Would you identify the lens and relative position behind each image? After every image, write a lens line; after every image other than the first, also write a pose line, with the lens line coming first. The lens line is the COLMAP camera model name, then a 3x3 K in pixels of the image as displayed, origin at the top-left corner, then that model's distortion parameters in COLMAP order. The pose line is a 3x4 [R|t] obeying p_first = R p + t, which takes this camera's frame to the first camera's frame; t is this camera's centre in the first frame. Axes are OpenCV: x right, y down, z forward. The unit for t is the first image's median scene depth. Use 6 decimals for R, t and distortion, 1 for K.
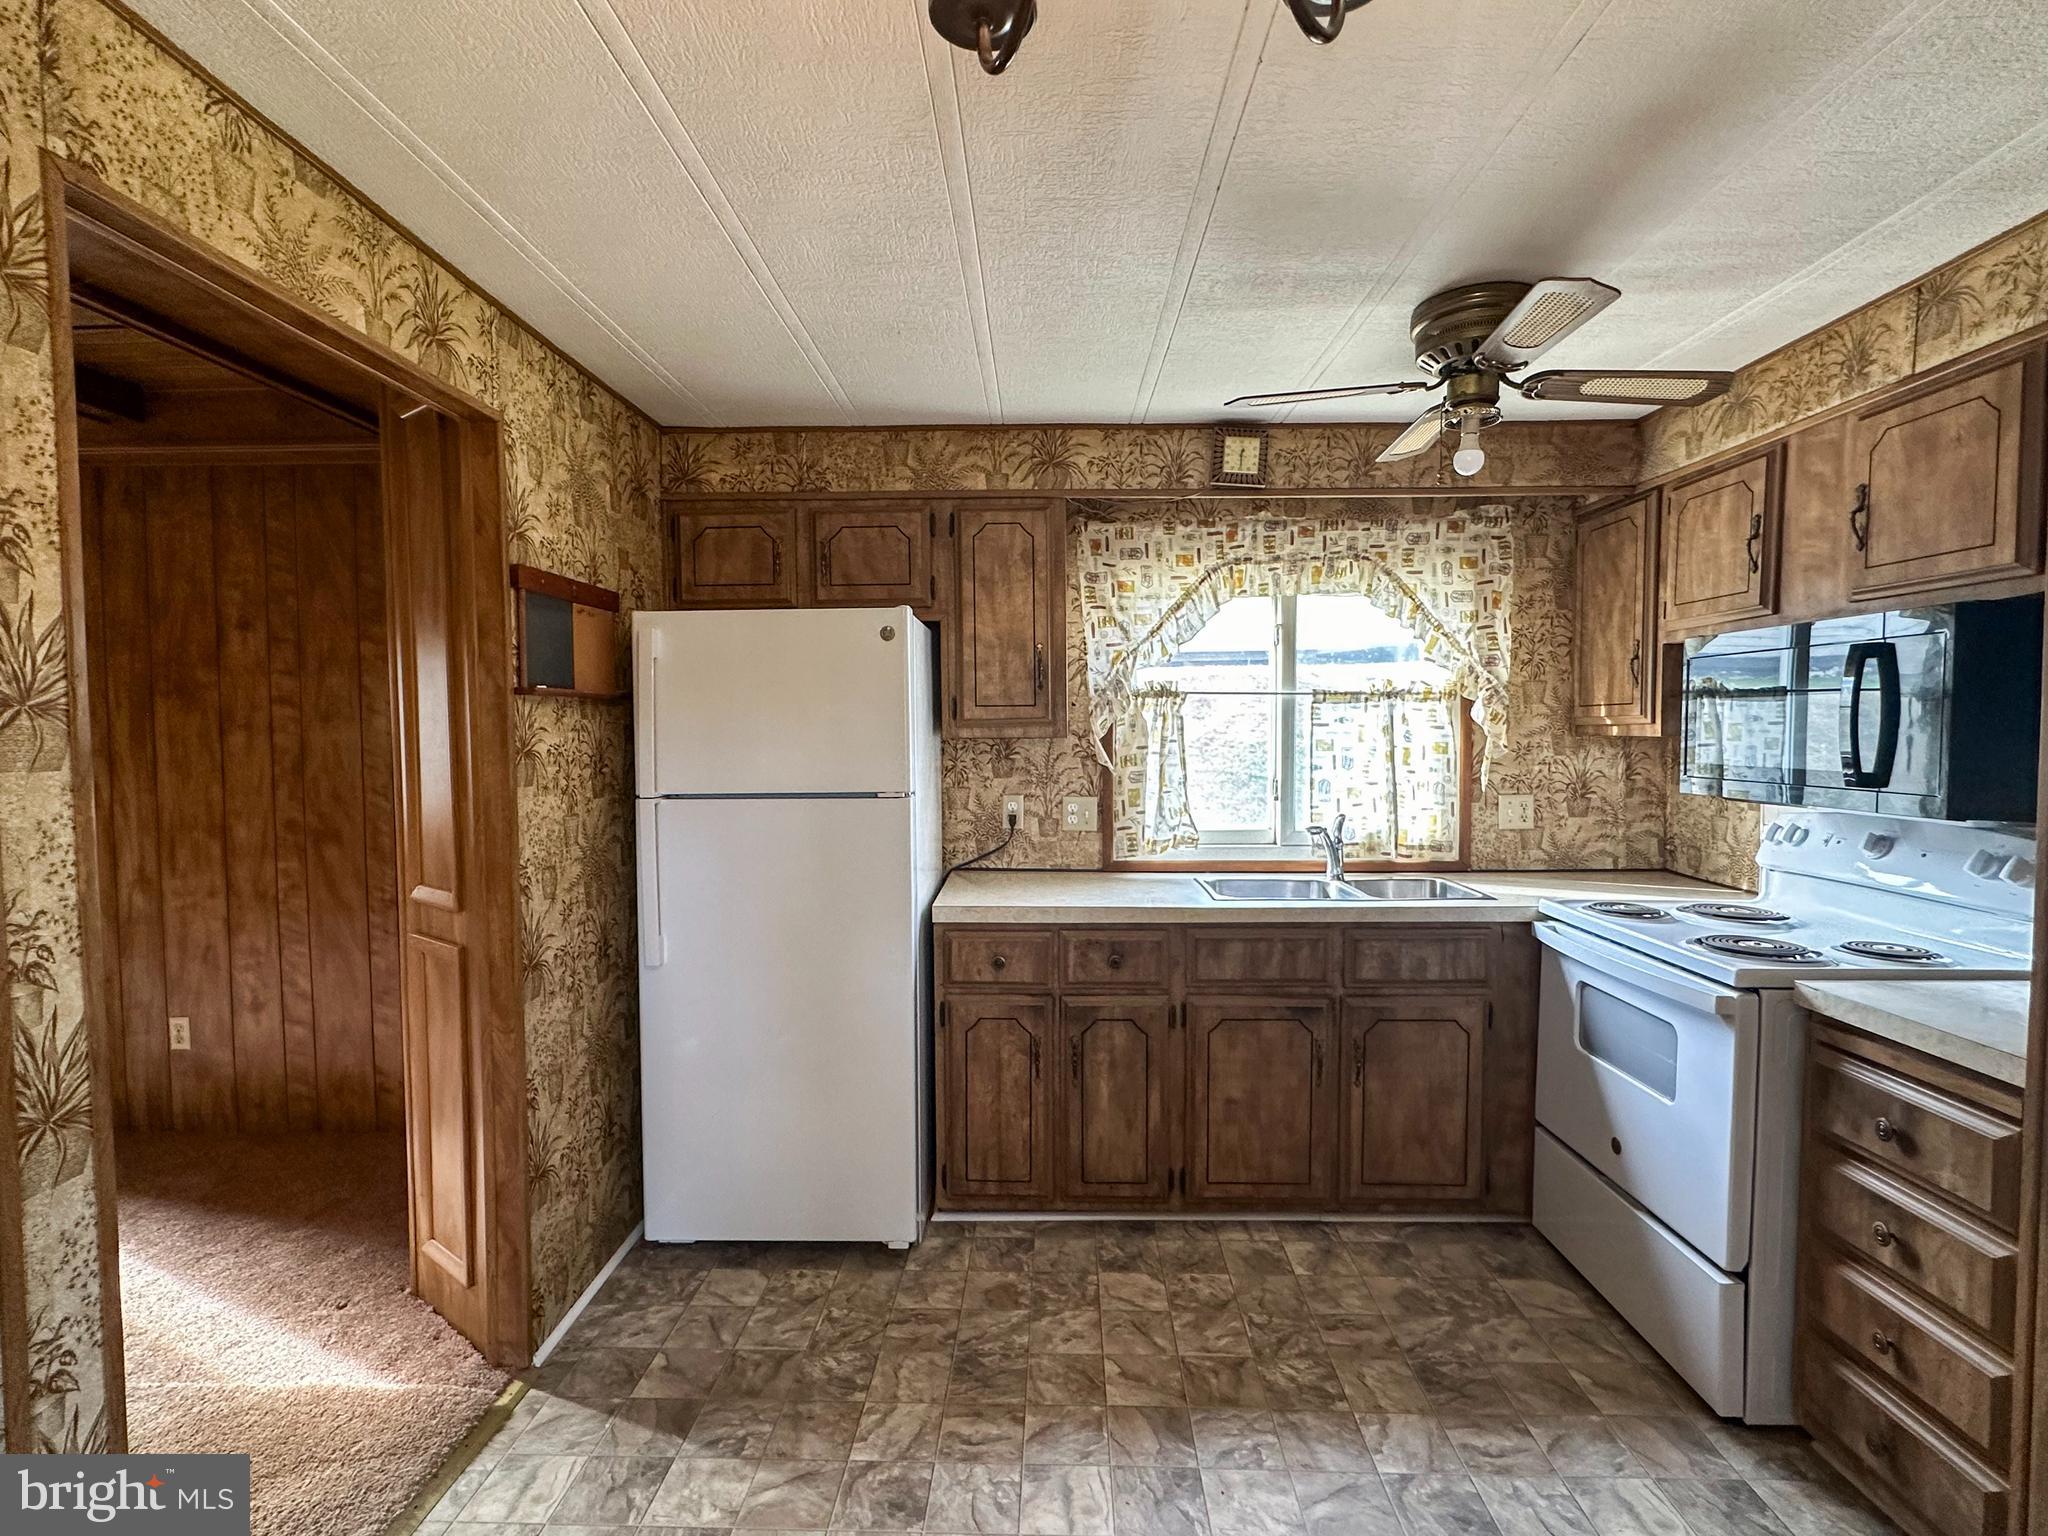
lens RADIAL K [[990.8, 0, 1024.8], [0, 990.8, 774.7], [0, 0, 1]] dist [0.002331, -0.000727]
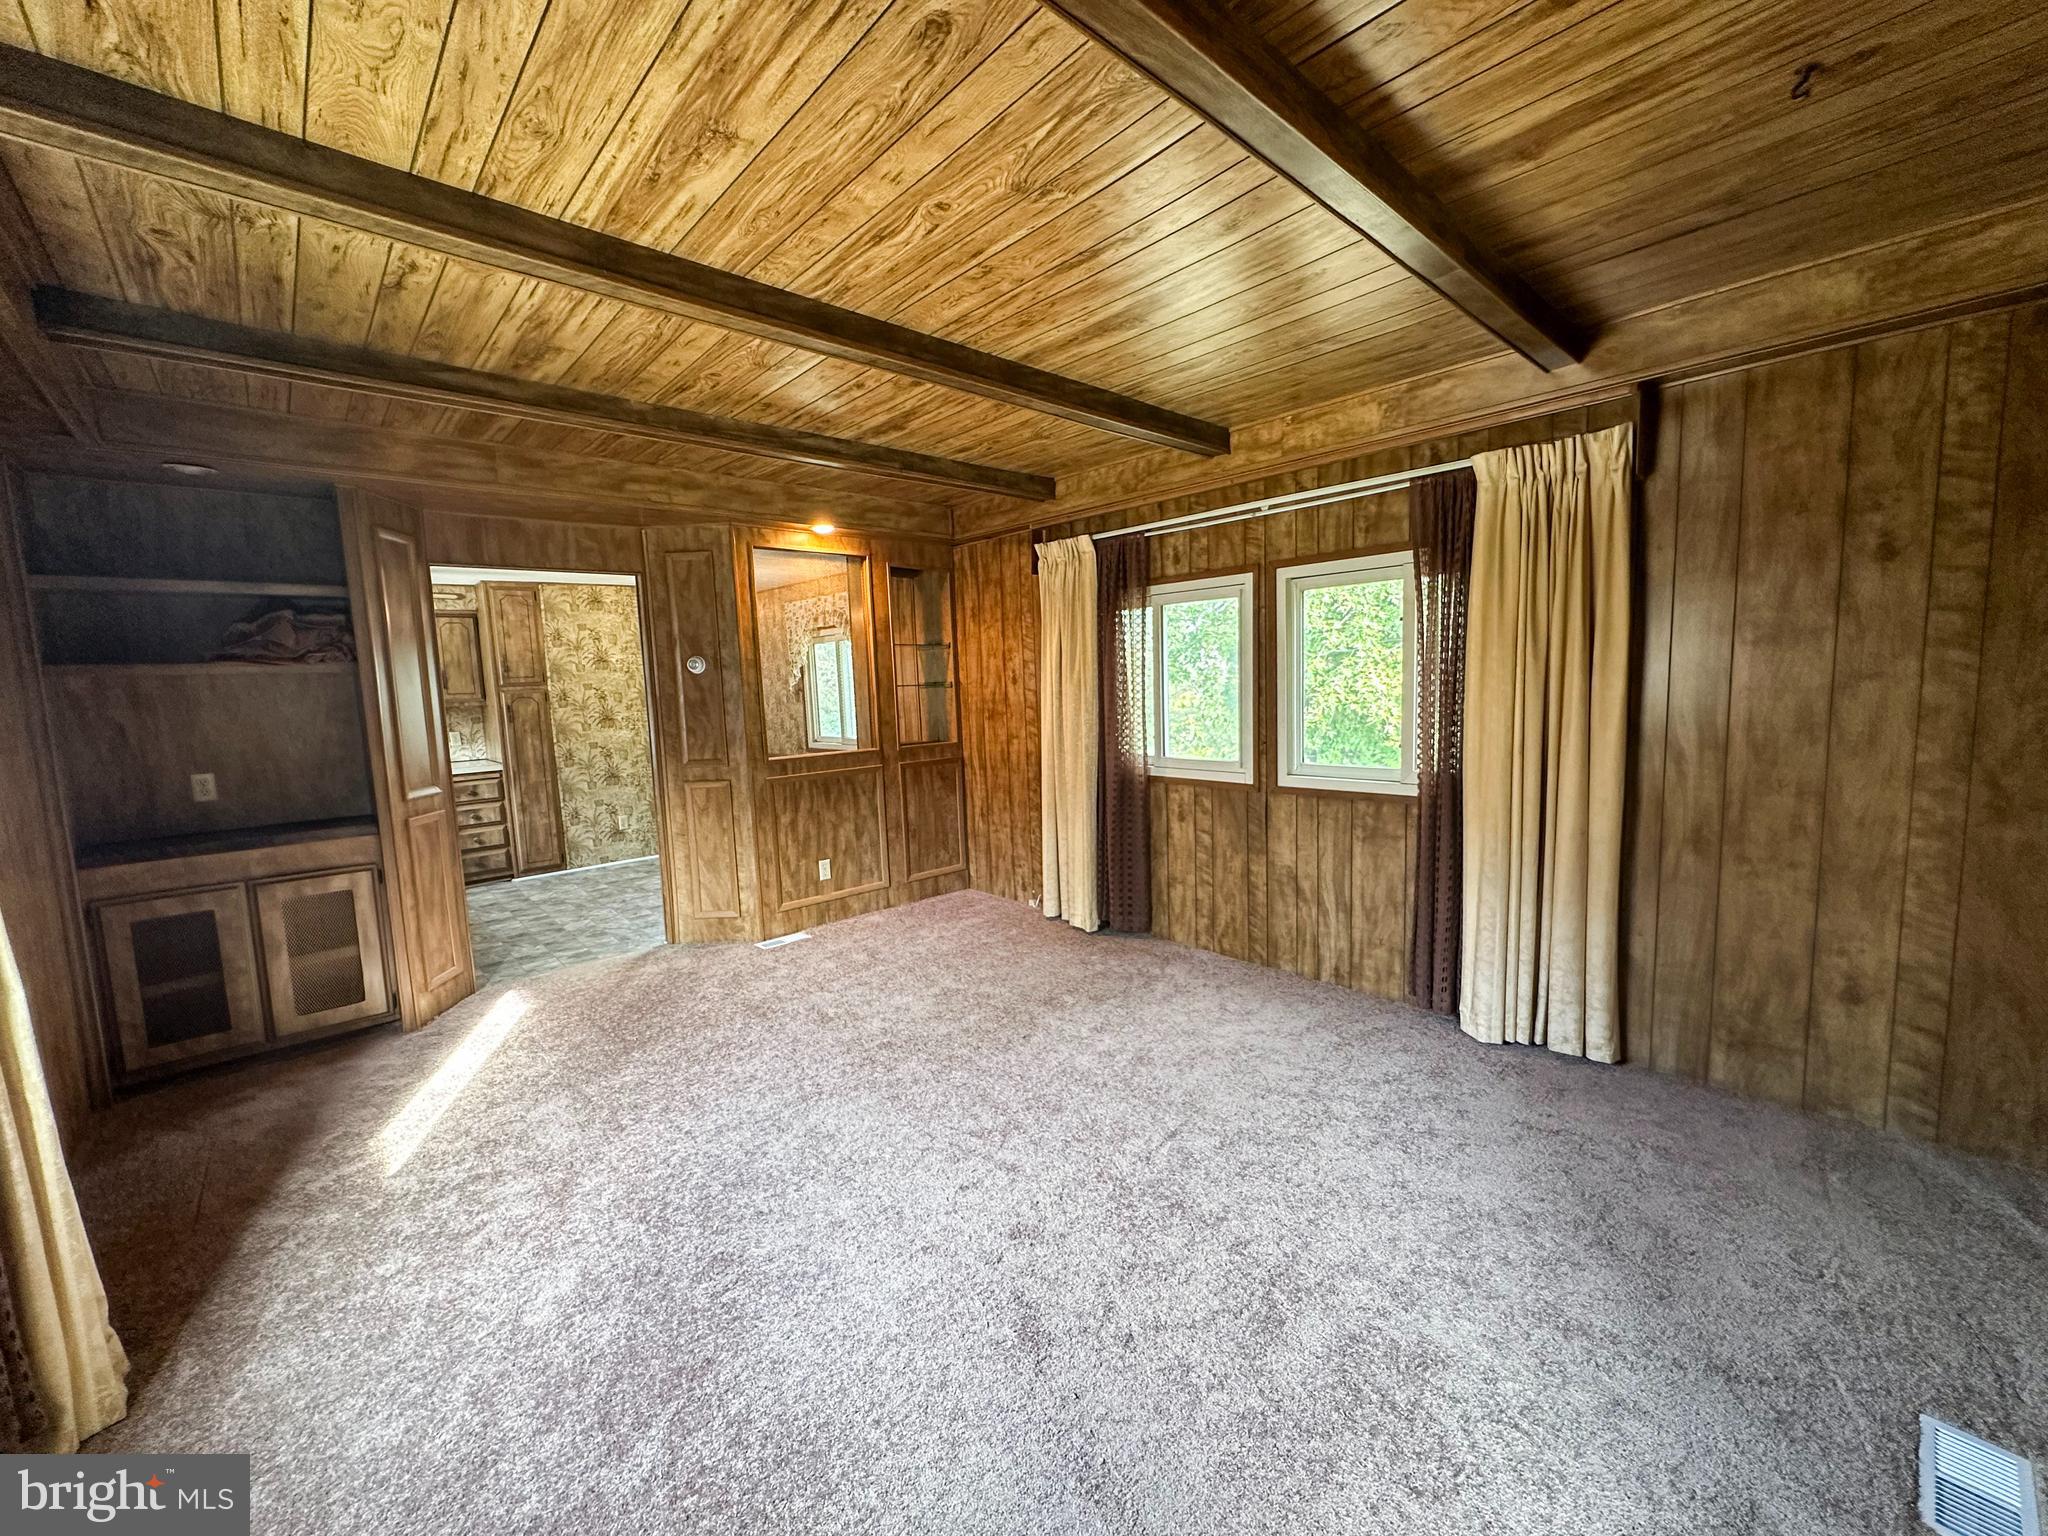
lens RADIAL K [[817.5, 0, 1027.7], [0, 817.5, 769.4], [0, 0, 1]] dist [-0.002877, 0.000320]
pose [[-0.691624, -0.051037, 0.720452, -1.987807], [0.075898, 0.986842, 0.142769, -0.045192], [-0.718258, 0.153424, -0.678650, 0.951215]]
